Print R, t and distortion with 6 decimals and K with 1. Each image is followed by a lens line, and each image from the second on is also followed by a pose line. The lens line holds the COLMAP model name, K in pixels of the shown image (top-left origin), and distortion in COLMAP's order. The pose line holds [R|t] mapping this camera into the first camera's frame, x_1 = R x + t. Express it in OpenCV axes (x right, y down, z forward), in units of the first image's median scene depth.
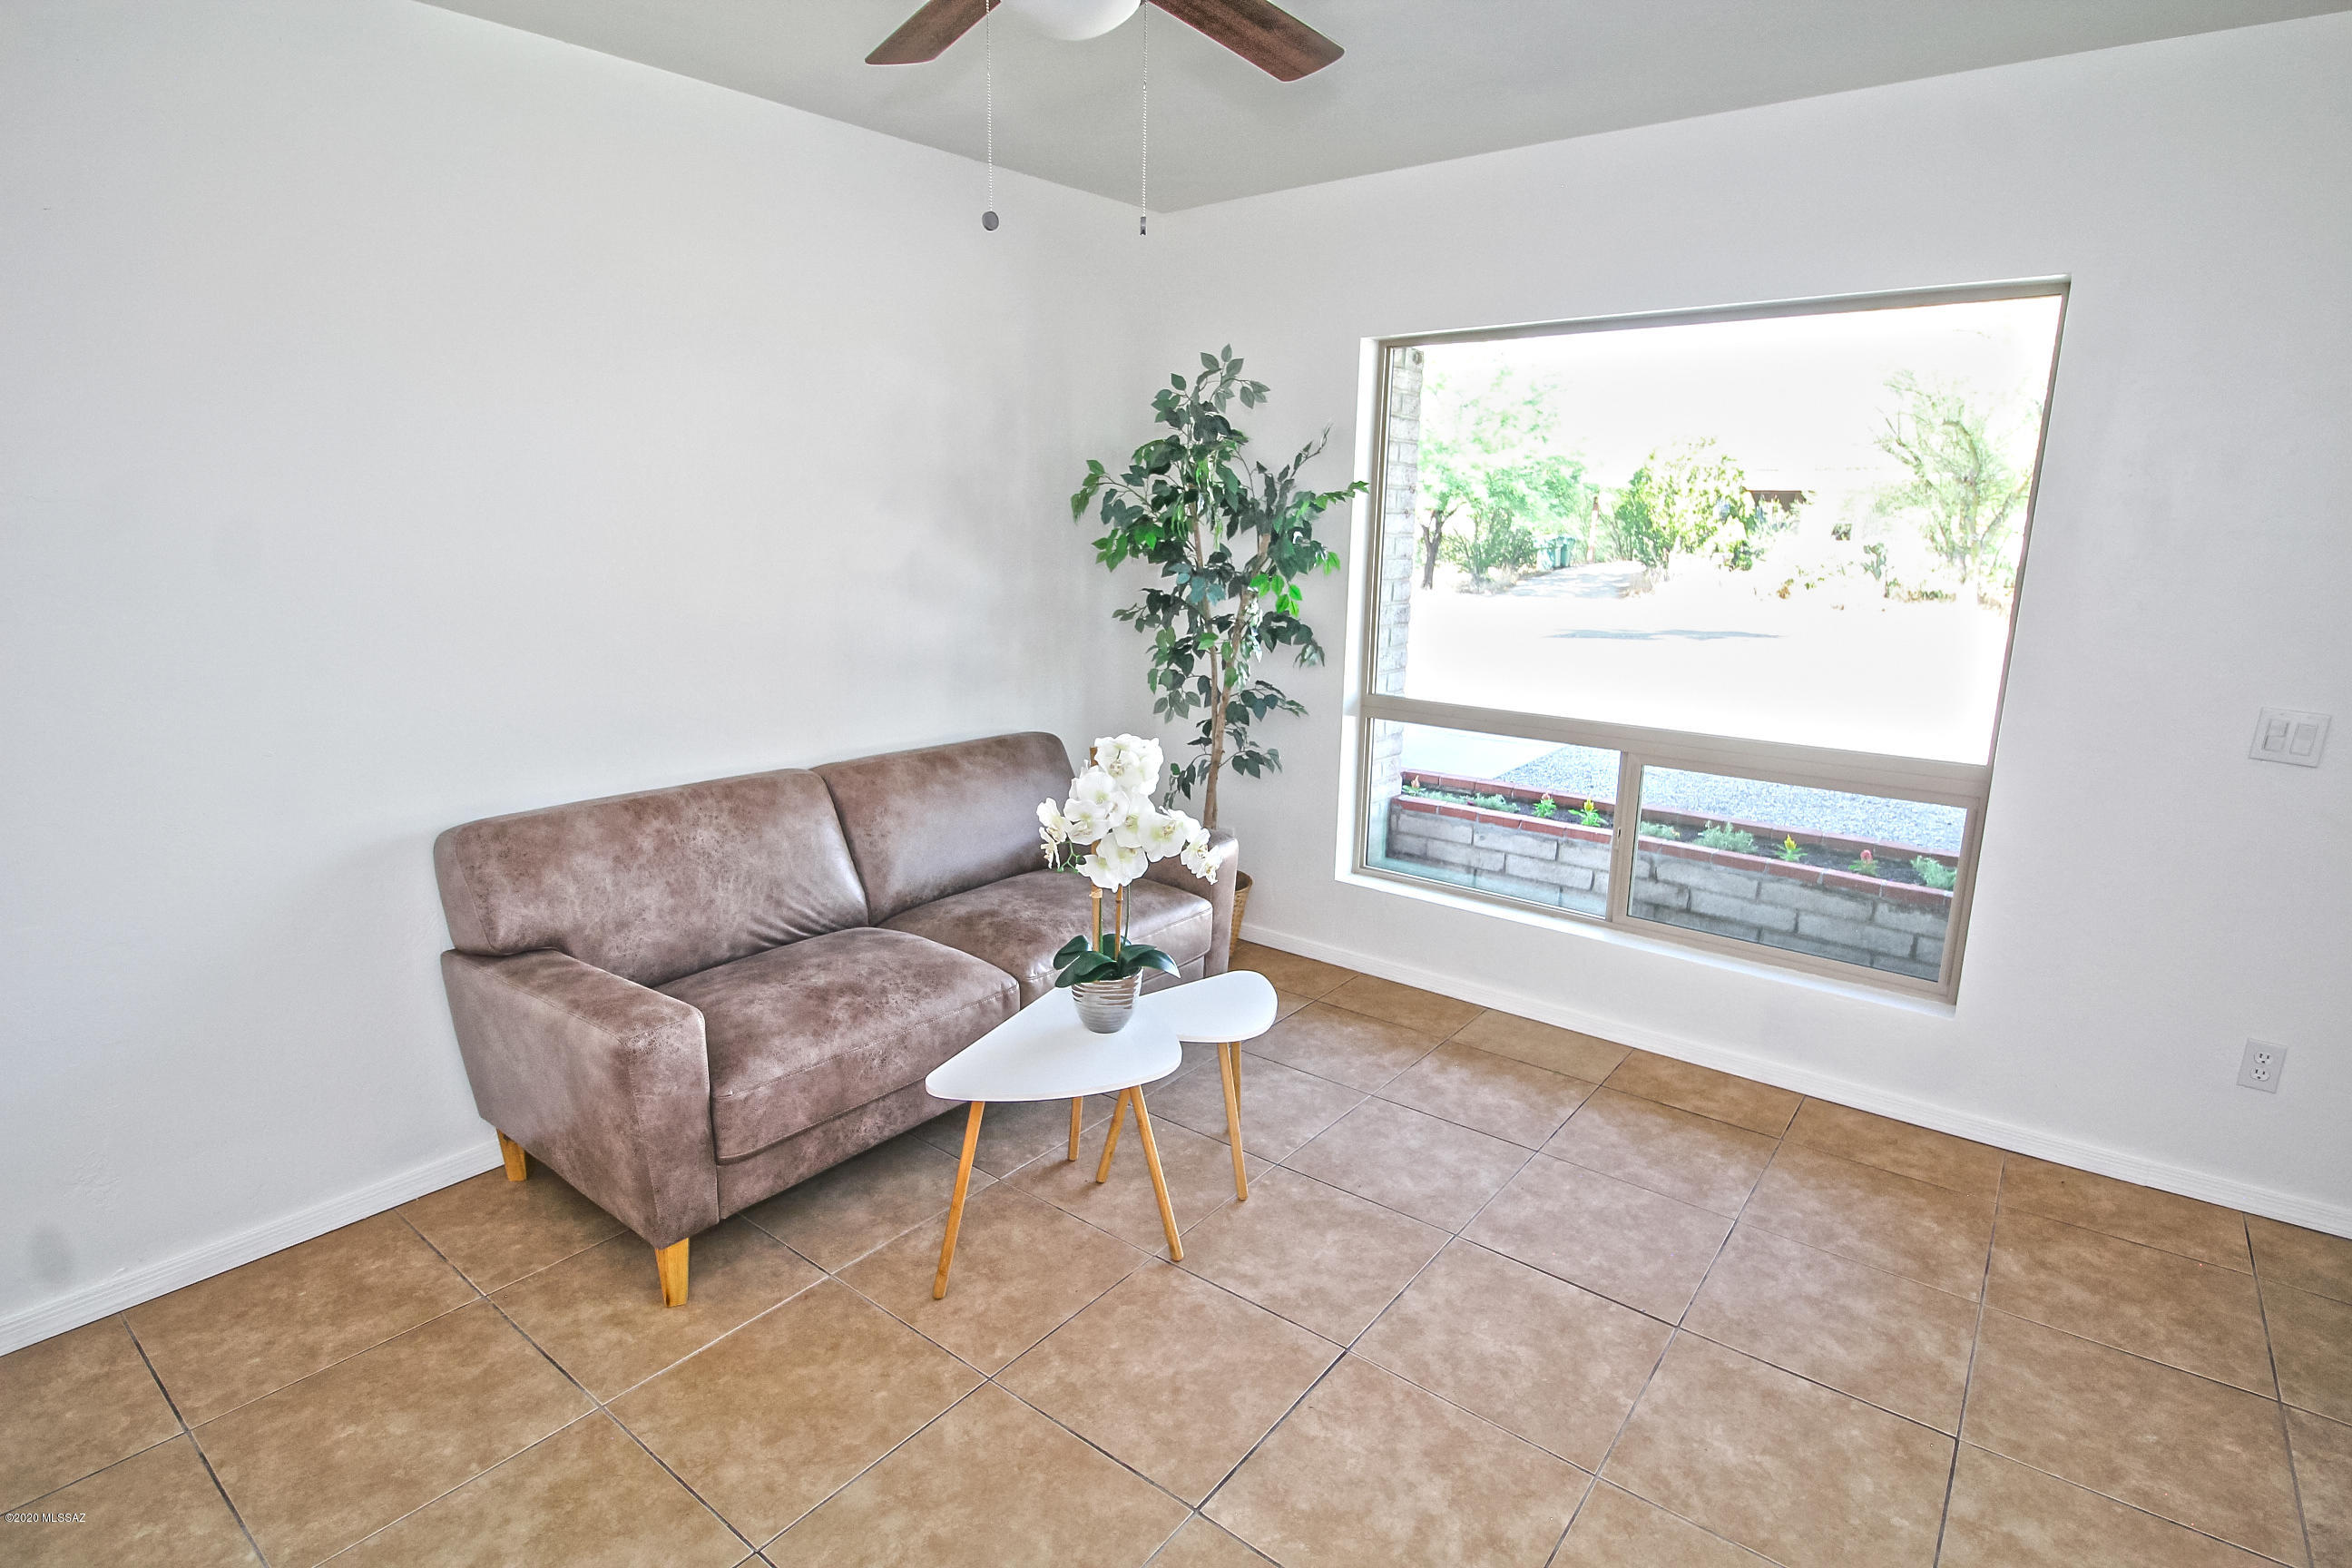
lens RADIAL K [[1174.5, 0, 1189.8], [0, 1174.5, 774.3], [0, 0, 1]] dist [-0.005583, -0.009576]
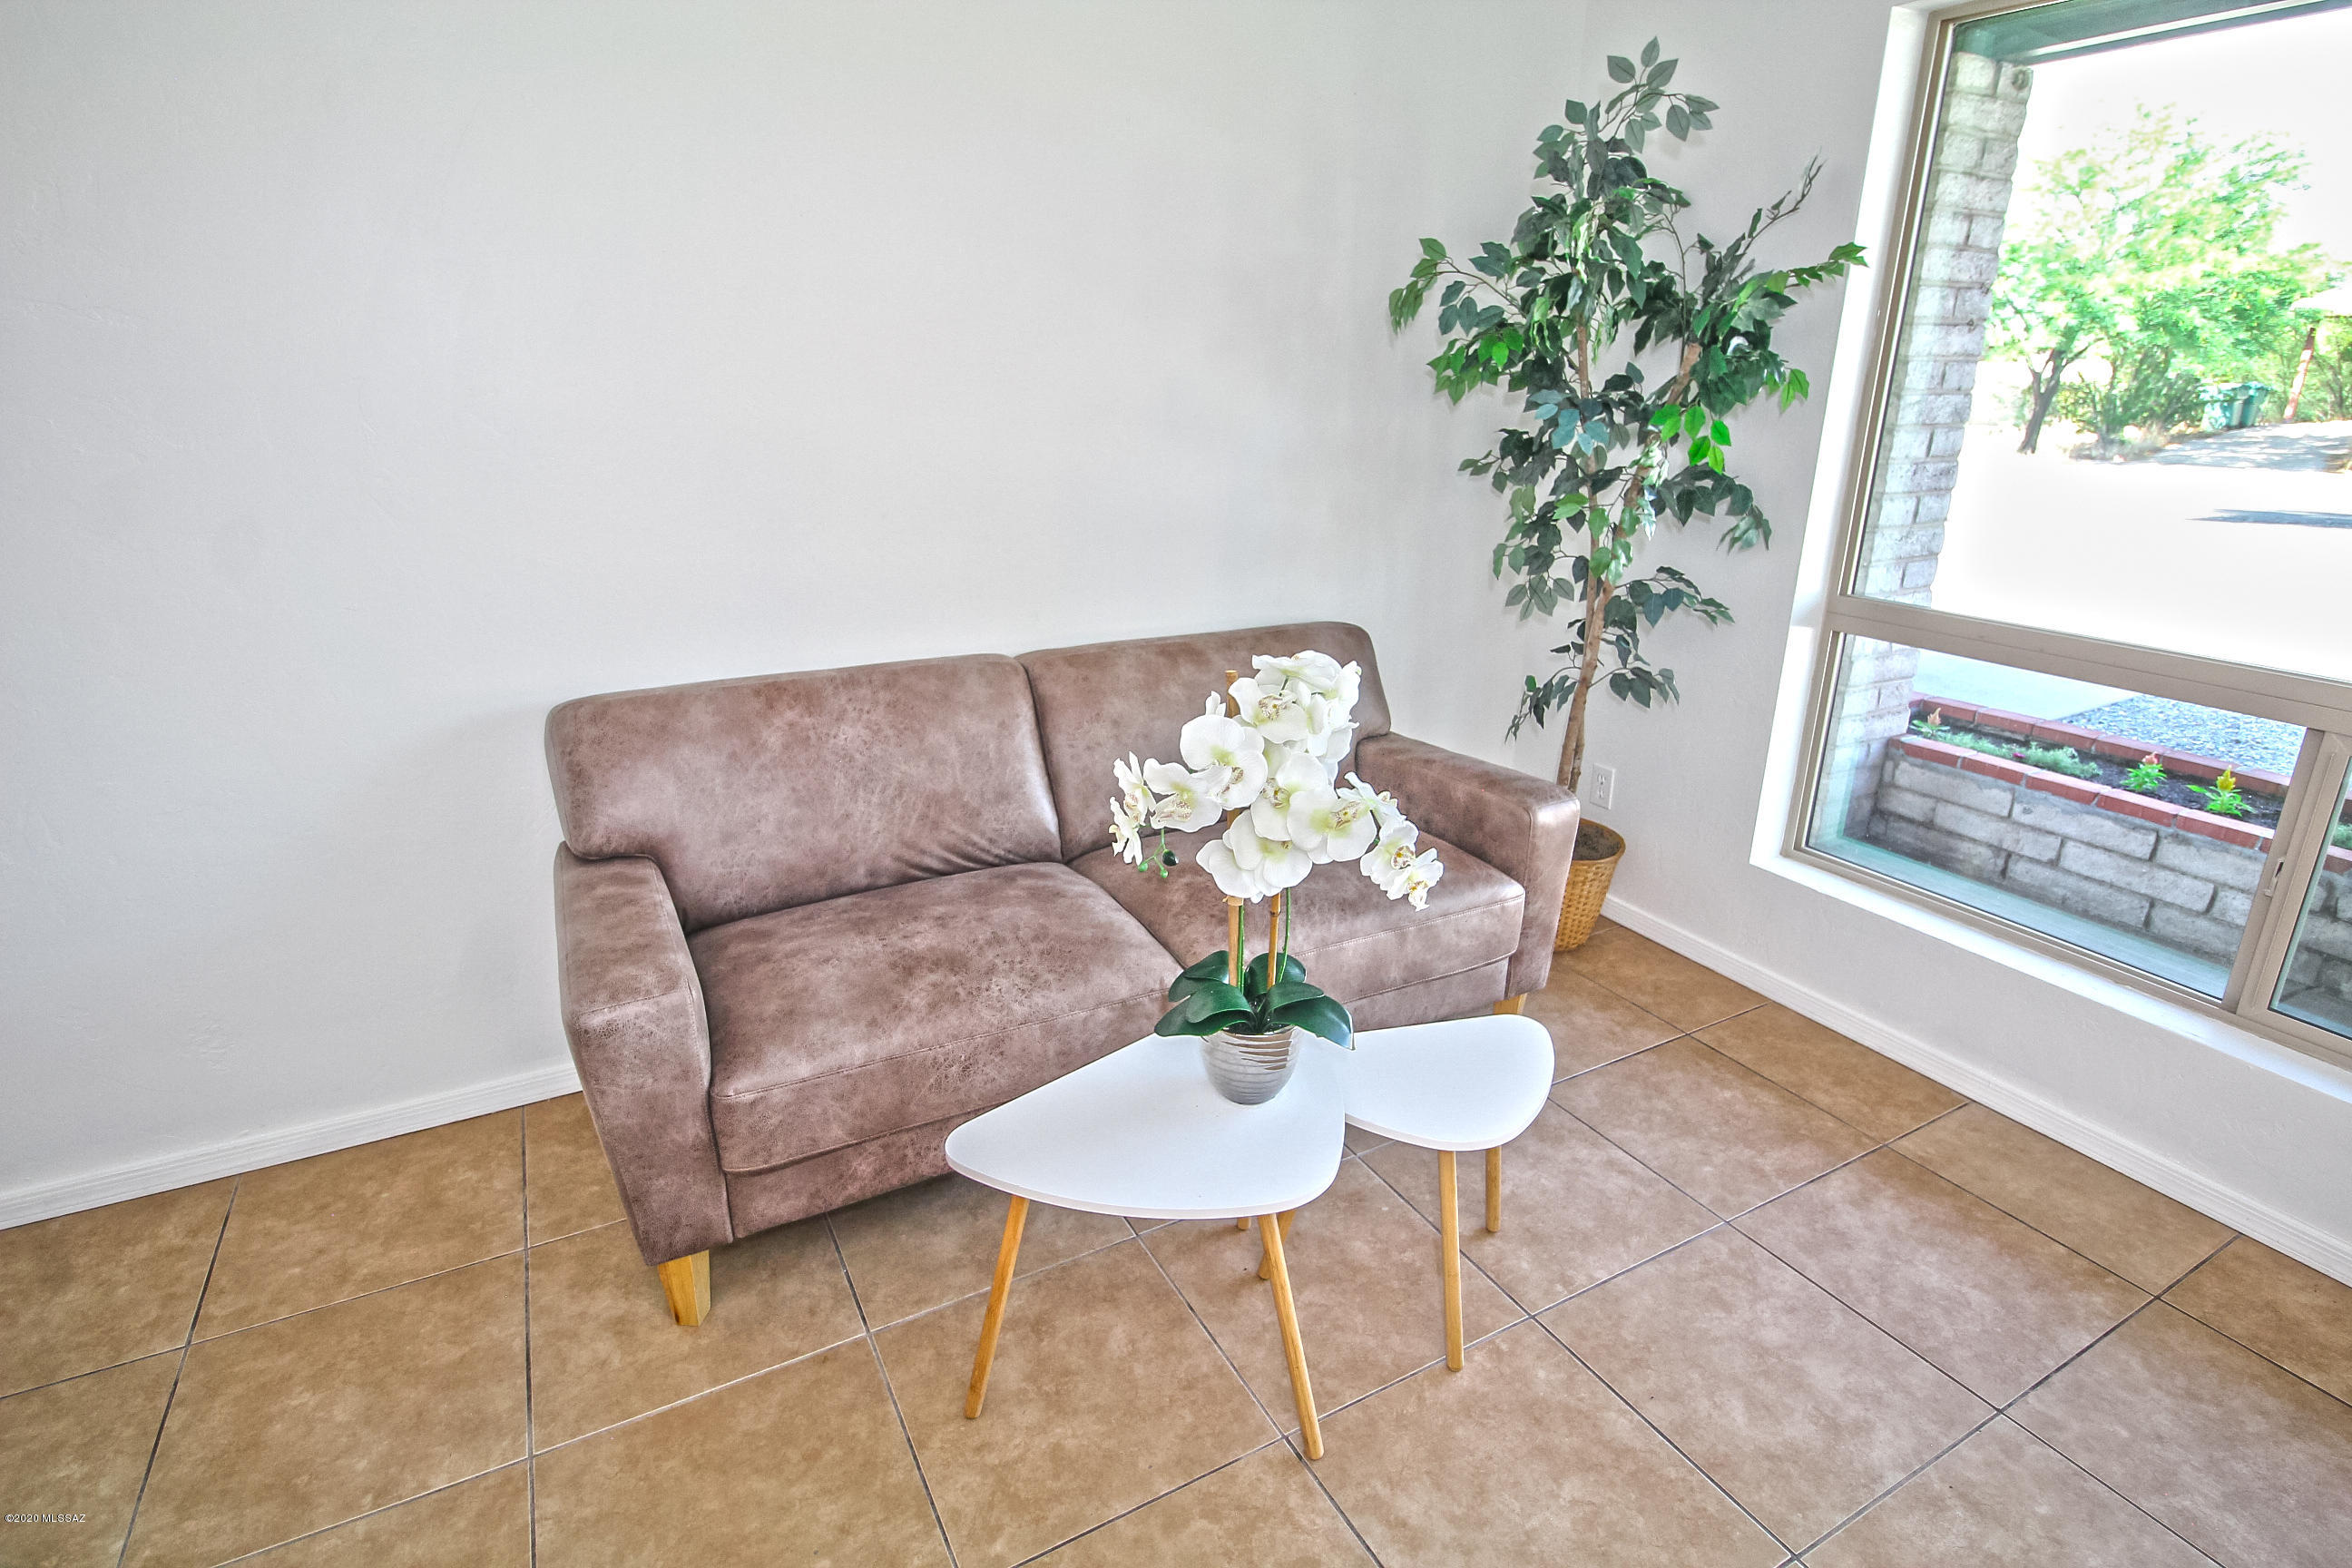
lens RADIAL K [[1174.5, 0, 1181.1], [0, 1174.5, 780.9], [0, 0, 1]] dist [-0.005583, -0.009576]
pose [[0.914550, 0.114376, -0.387964, 0.103312], [-0.067938, 0.988997, 0.131416, -0.033887], [0.398726, -0.093829, 0.912257, 0.312860]]
